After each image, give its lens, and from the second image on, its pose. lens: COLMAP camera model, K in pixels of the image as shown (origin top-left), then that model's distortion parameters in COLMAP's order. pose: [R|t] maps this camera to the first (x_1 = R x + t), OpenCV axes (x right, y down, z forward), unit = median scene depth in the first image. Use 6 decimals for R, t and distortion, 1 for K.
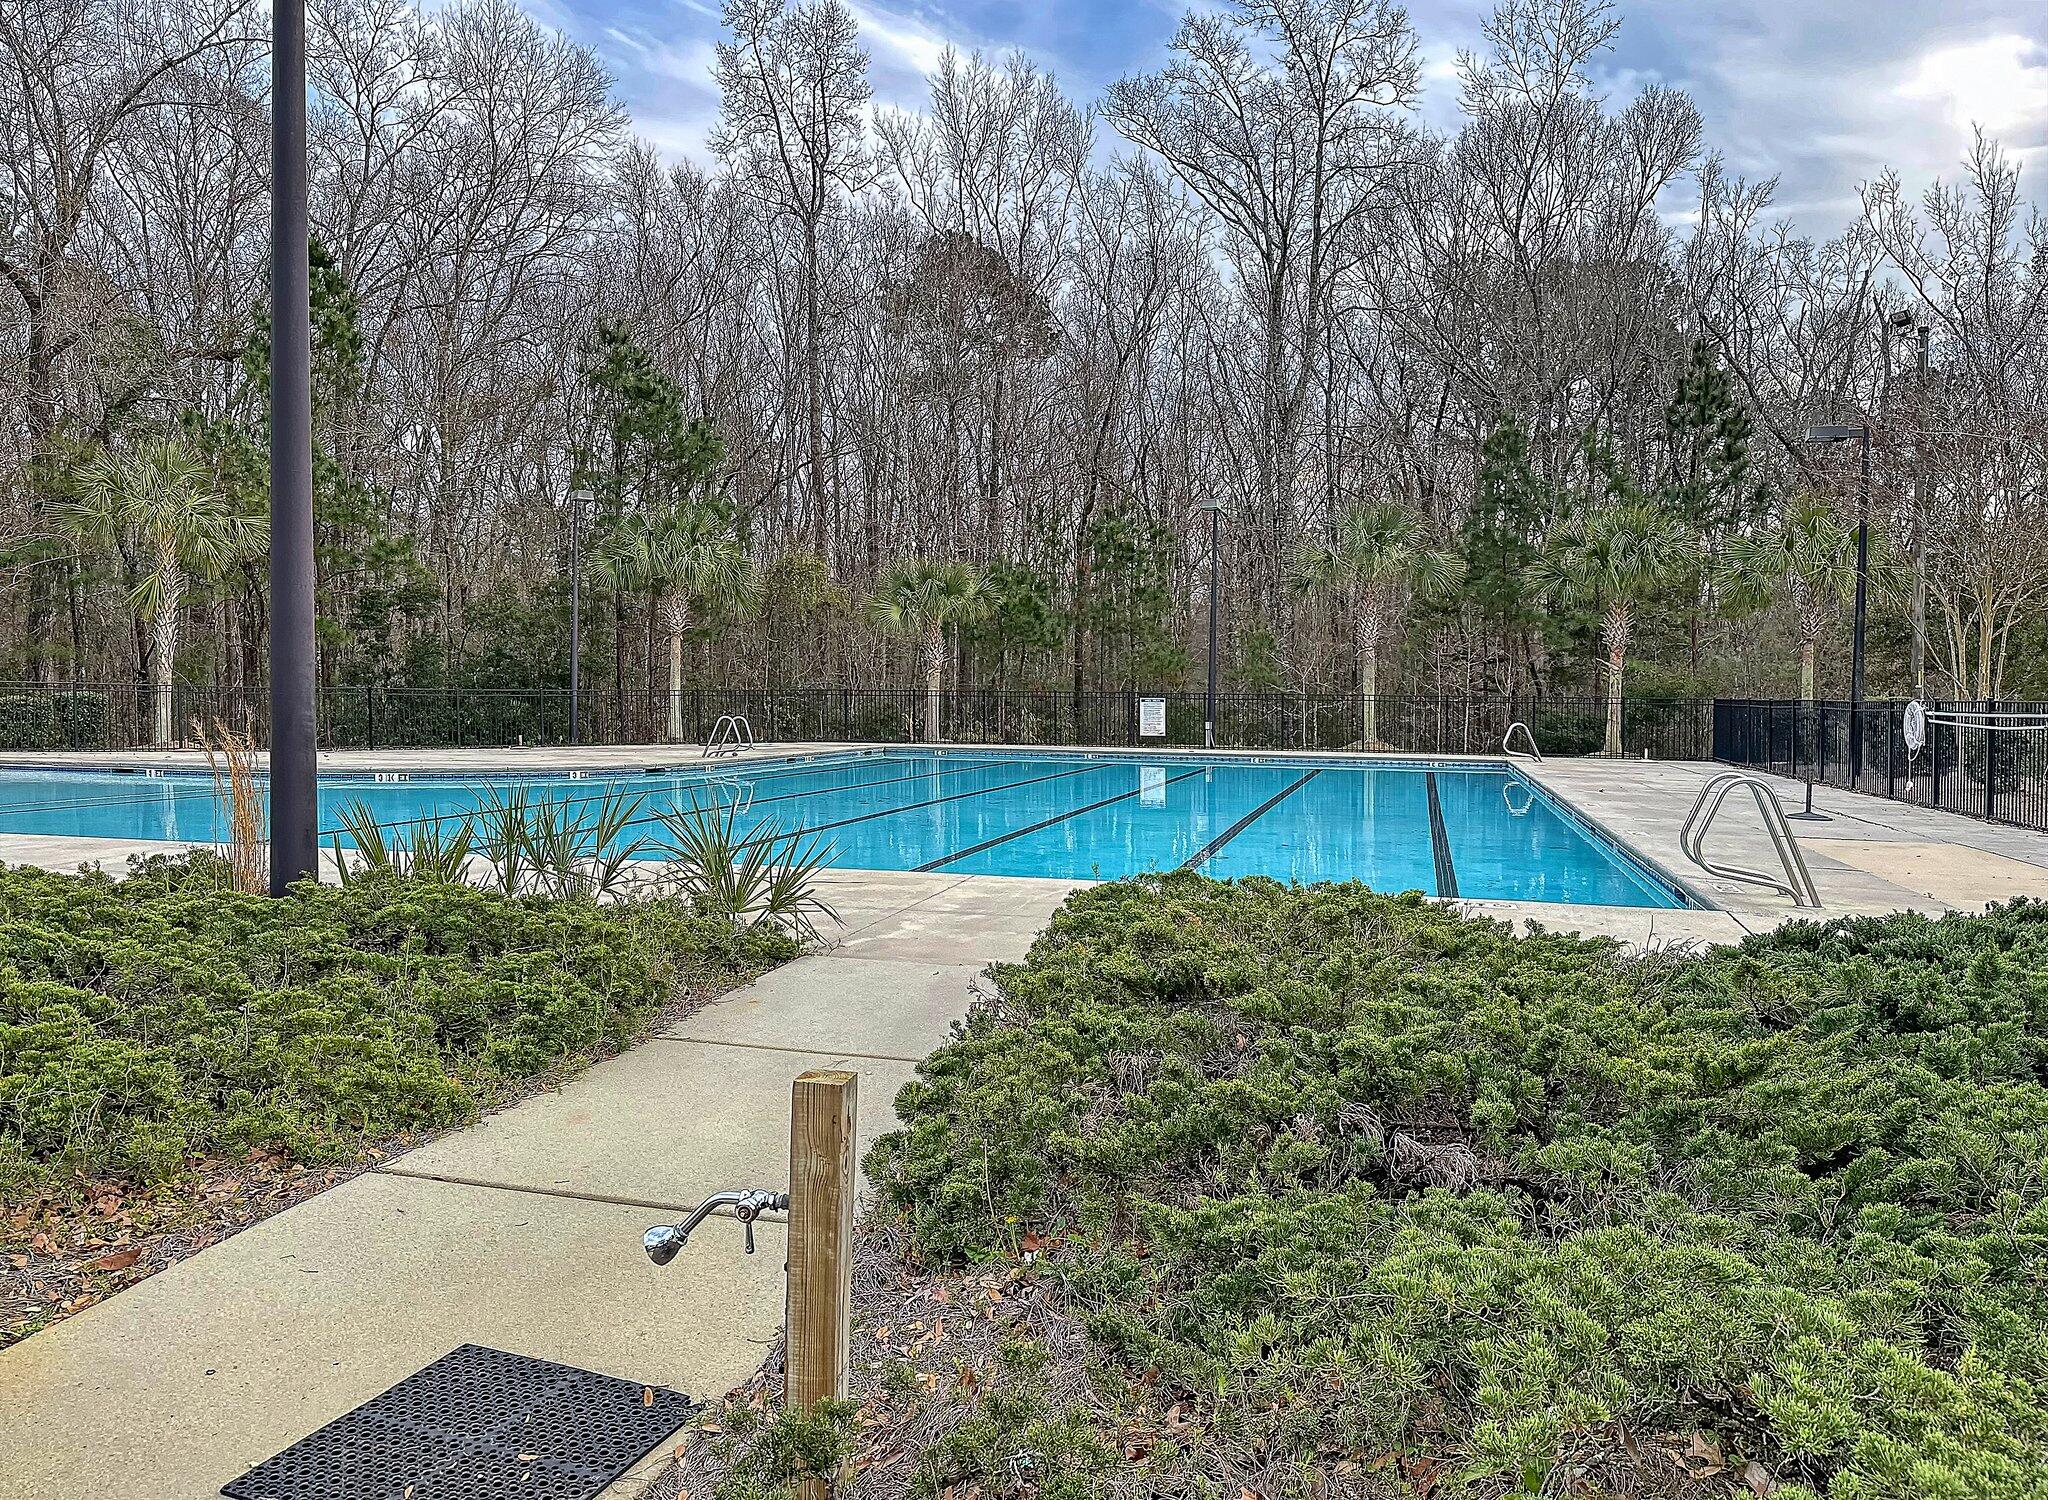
lens RADIAL K [[1484.2, 0, 1020.8], [0, 1484.2, 746.8], [0, 0, 1]] dist [0.006747, -0.002578]
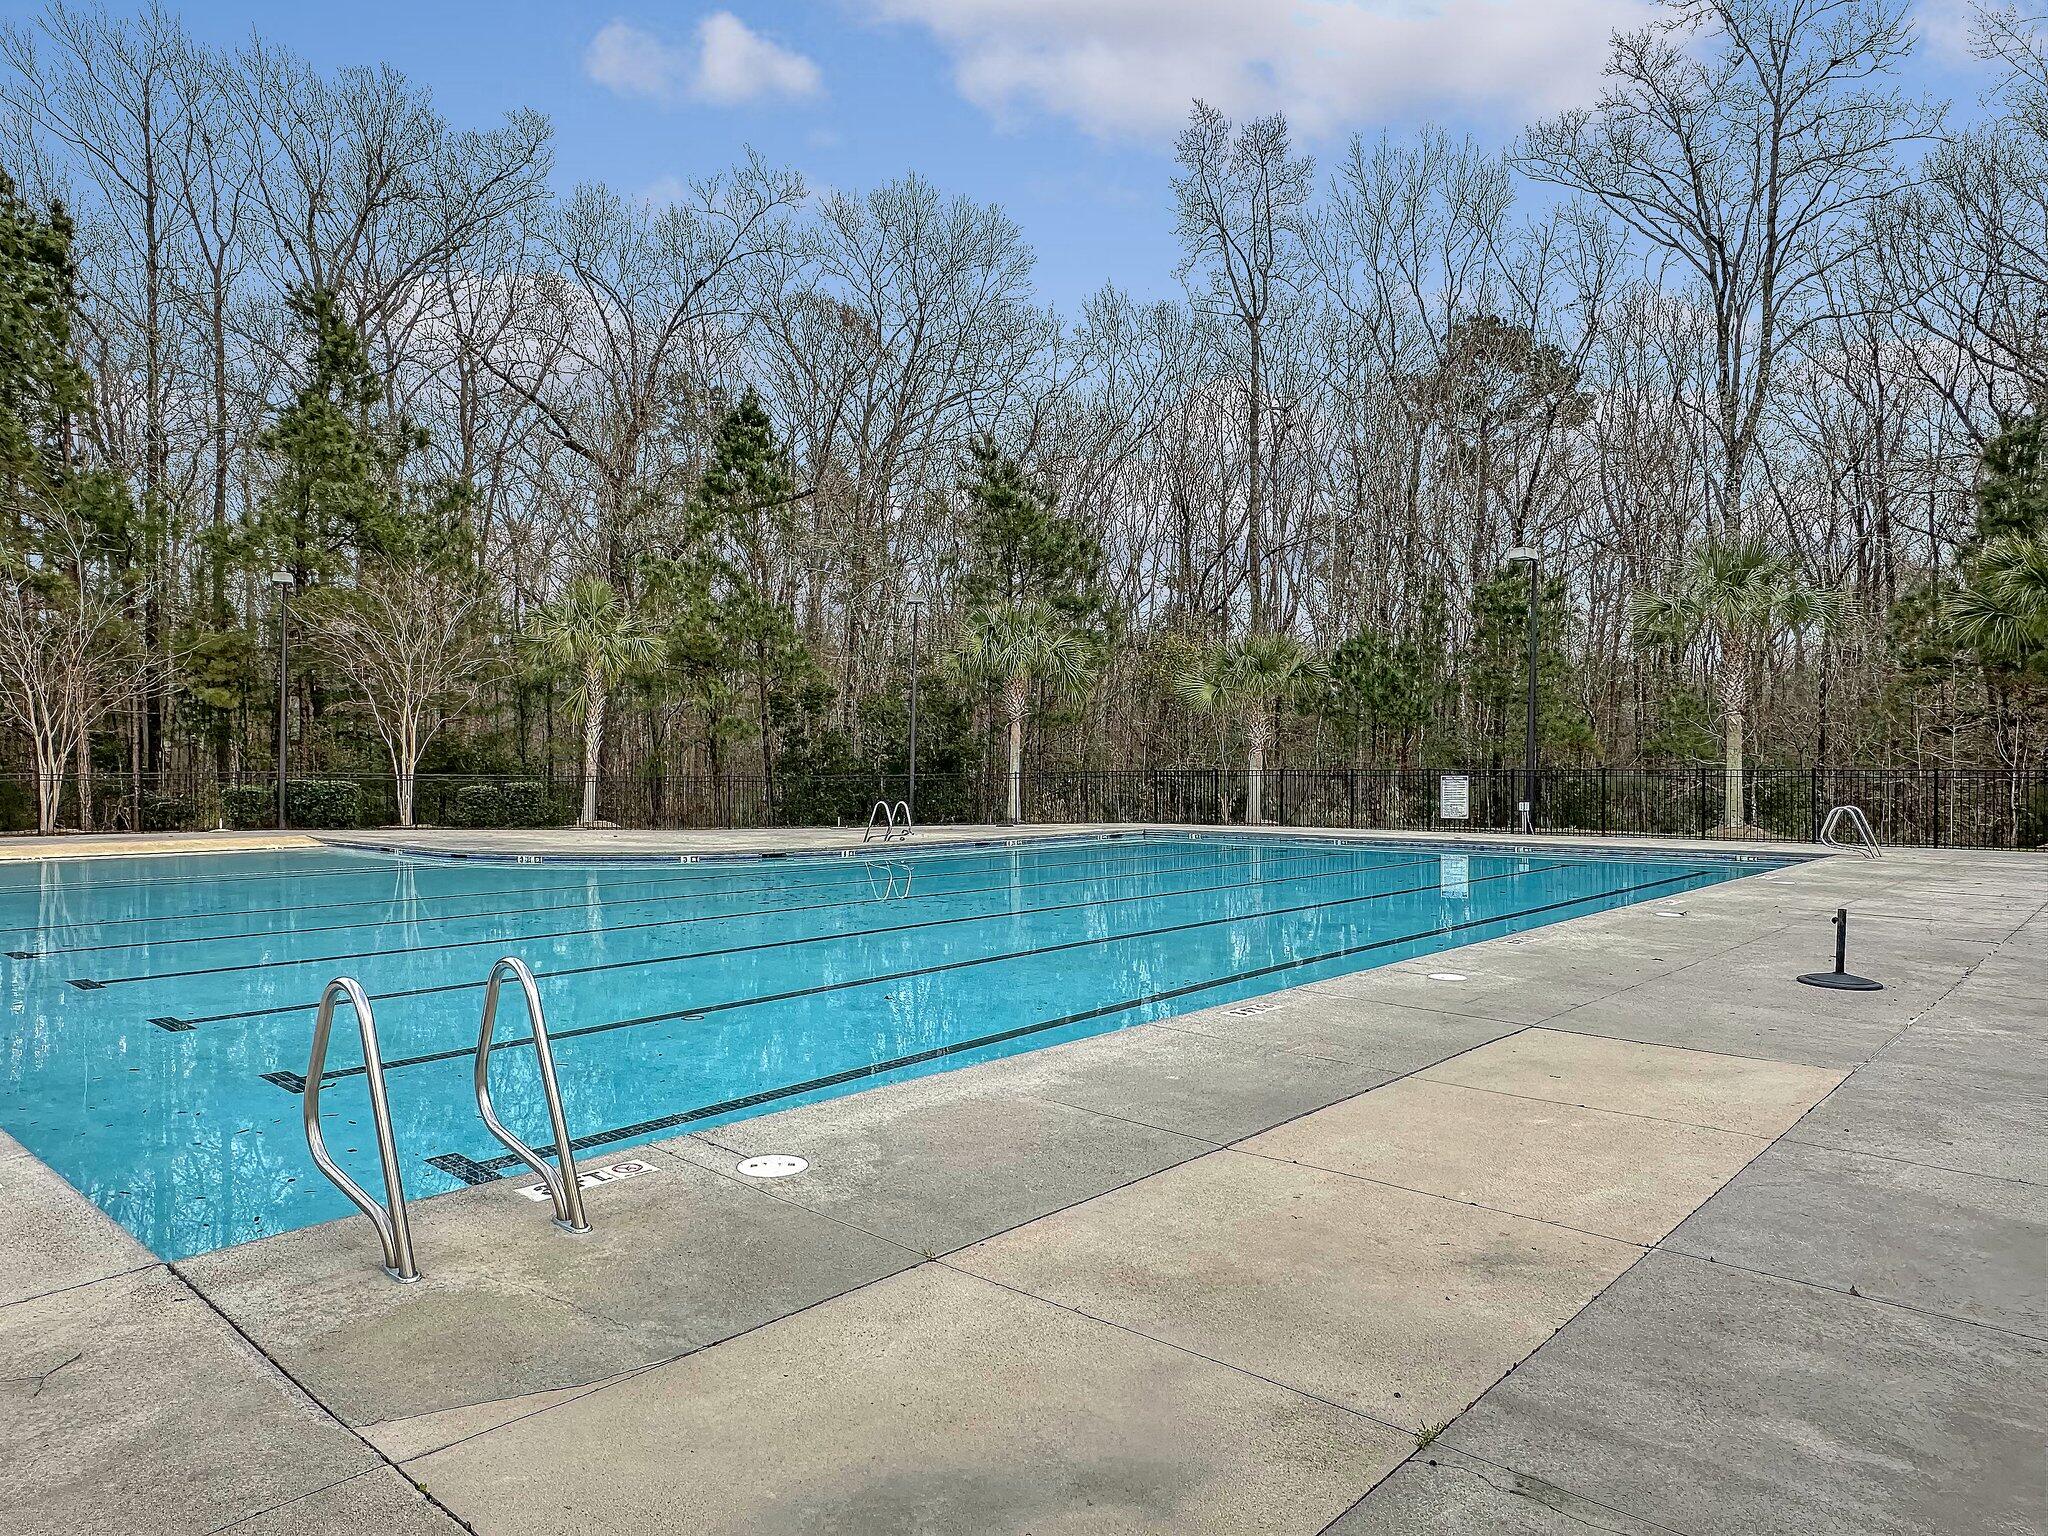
lens RADIAL K [[1309.8, 0, 1025.6], [0, 1309.8, 773.5], [0, 0, 1]] dist [-0.003578, 0.000112]
pose [[0.889688, -0.012327, -0.456403, 0.206099], [-0.002794, 0.999470, -0.032439, -0.007516], [0.456561, 0.030136, 0.889182, 0.165756]]
